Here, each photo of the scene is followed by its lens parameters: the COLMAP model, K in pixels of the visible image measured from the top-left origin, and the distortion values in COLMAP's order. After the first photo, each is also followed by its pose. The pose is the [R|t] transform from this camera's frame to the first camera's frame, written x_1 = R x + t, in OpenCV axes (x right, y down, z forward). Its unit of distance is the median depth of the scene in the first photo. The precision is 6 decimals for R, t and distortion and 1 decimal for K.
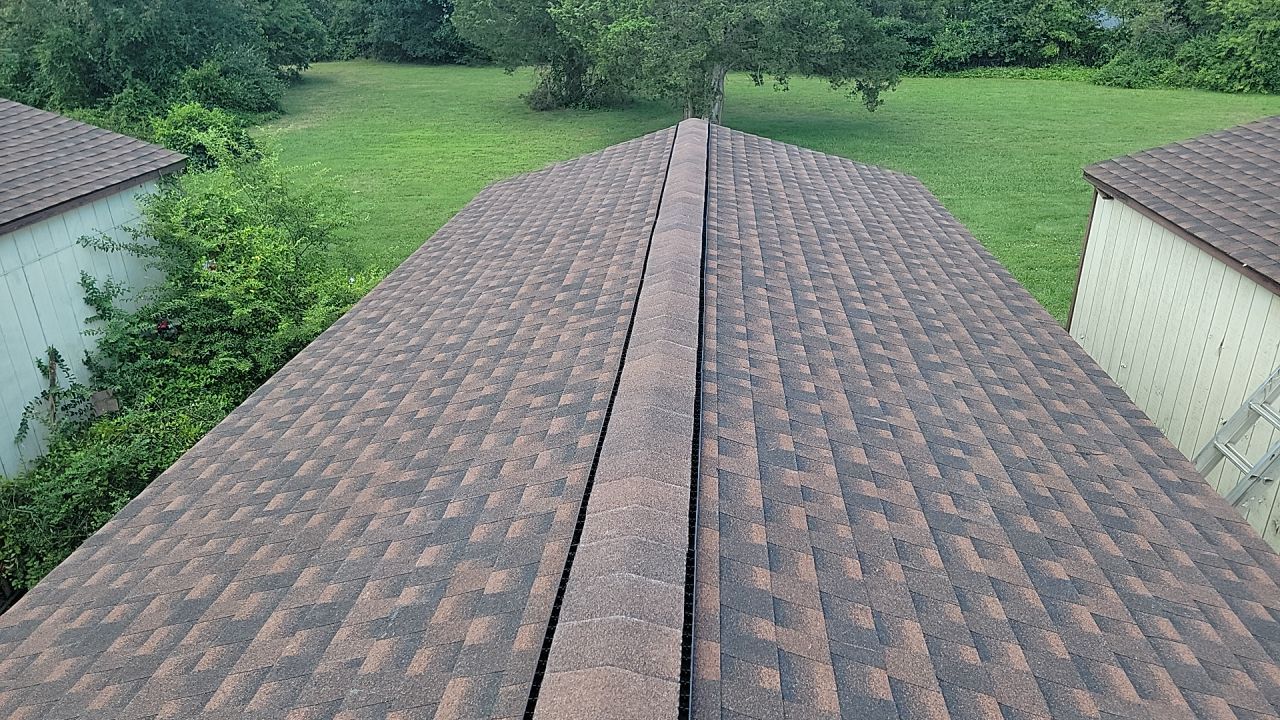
lens RADIAL K [[883.8, 0, 632.0], [0, 883.8, 361.7], [0, 0, 1]] dist [0.101170, -0.084370]
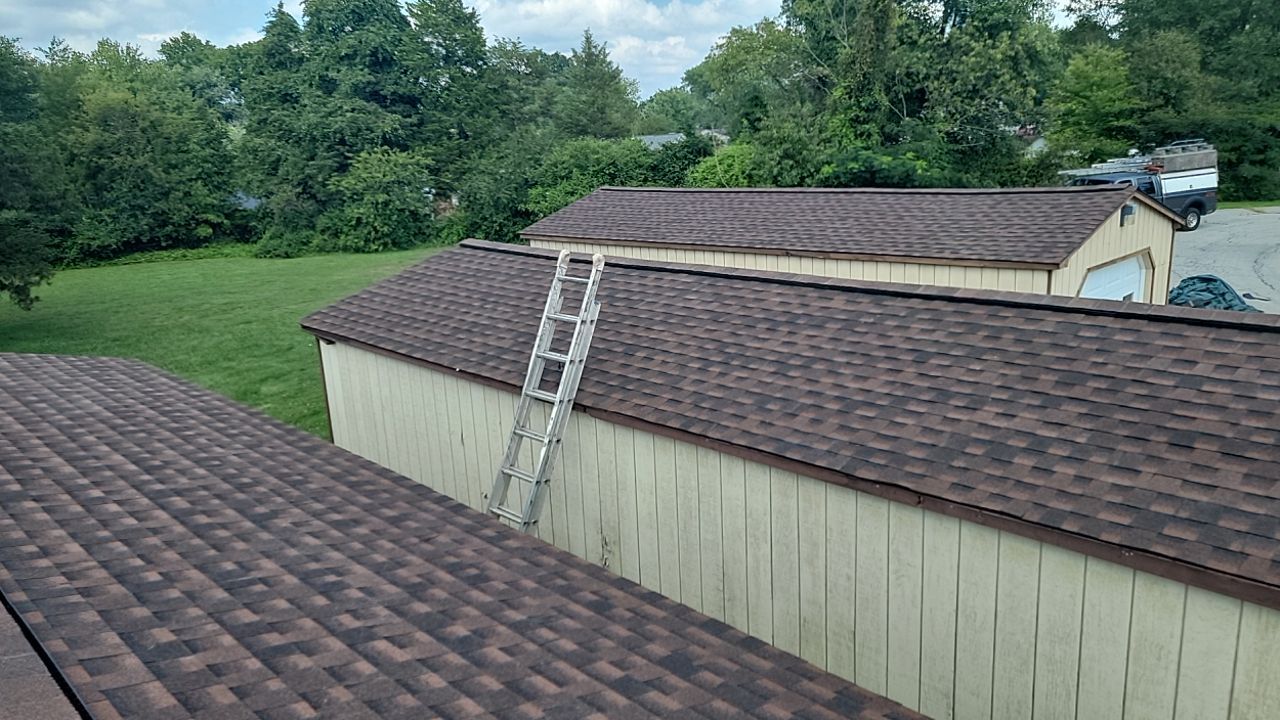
lens RADIAL K [[912.0, 0, 627.9], [0, 912.0, 363.4], [0, 0, 1]] dist [0.100352, -0.076928]
pose [[0.652058, -0.198486, 0.731726, -0.105983], [0.336367, 0.940675, -0.044580, 0.023780], [-0.679468, 0.275197, 0.680139, -0.014092]]
